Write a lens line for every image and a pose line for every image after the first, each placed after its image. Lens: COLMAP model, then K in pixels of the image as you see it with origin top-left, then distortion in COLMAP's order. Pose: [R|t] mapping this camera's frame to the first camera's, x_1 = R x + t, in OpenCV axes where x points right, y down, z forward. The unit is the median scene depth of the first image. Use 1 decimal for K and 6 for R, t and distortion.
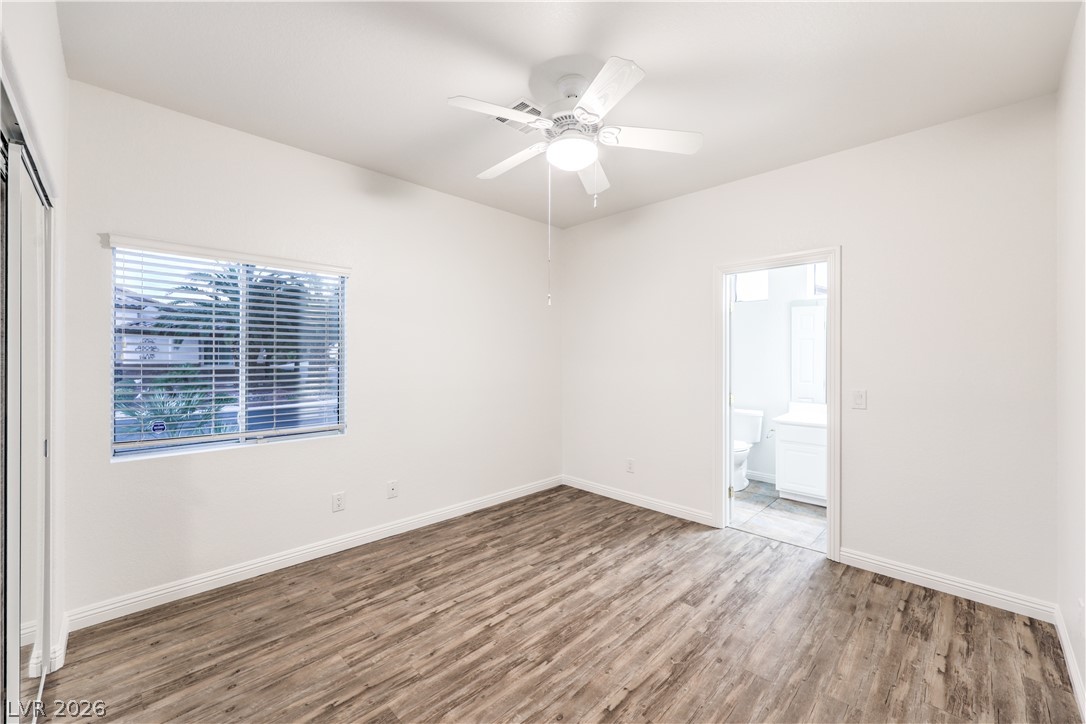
lens RADIAL K [[437.7, 0, 539.1], [0, 437.7, 363.2], [0, 0, 1]] dist [-0.003890, 0.001432]
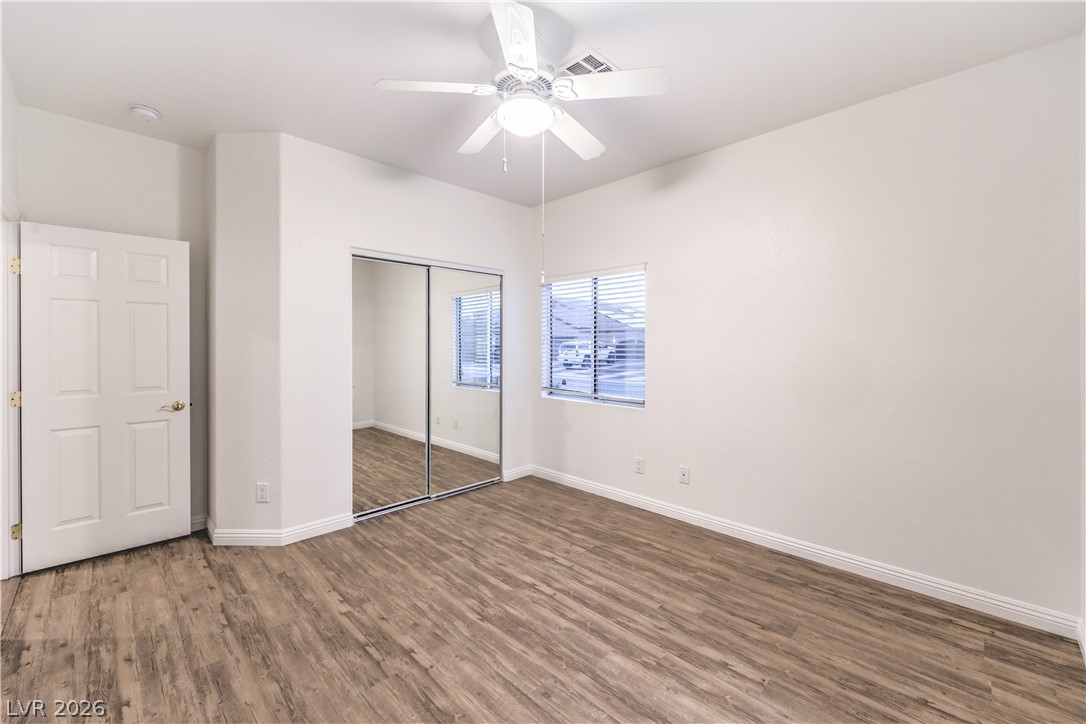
lens RADIAL K [[437.7, 0, 540.5], [0, 437.7, 352.0], [0, 0, 1]] dist [-0.003890, 0.001432]
pose [[0.003558, 0.014341, -0.999891, 0.815074], [-0.013168, 0.999811, 0.014293, 0.003070], [0.999907, 0.013115, 0.003746, 0.845823]]
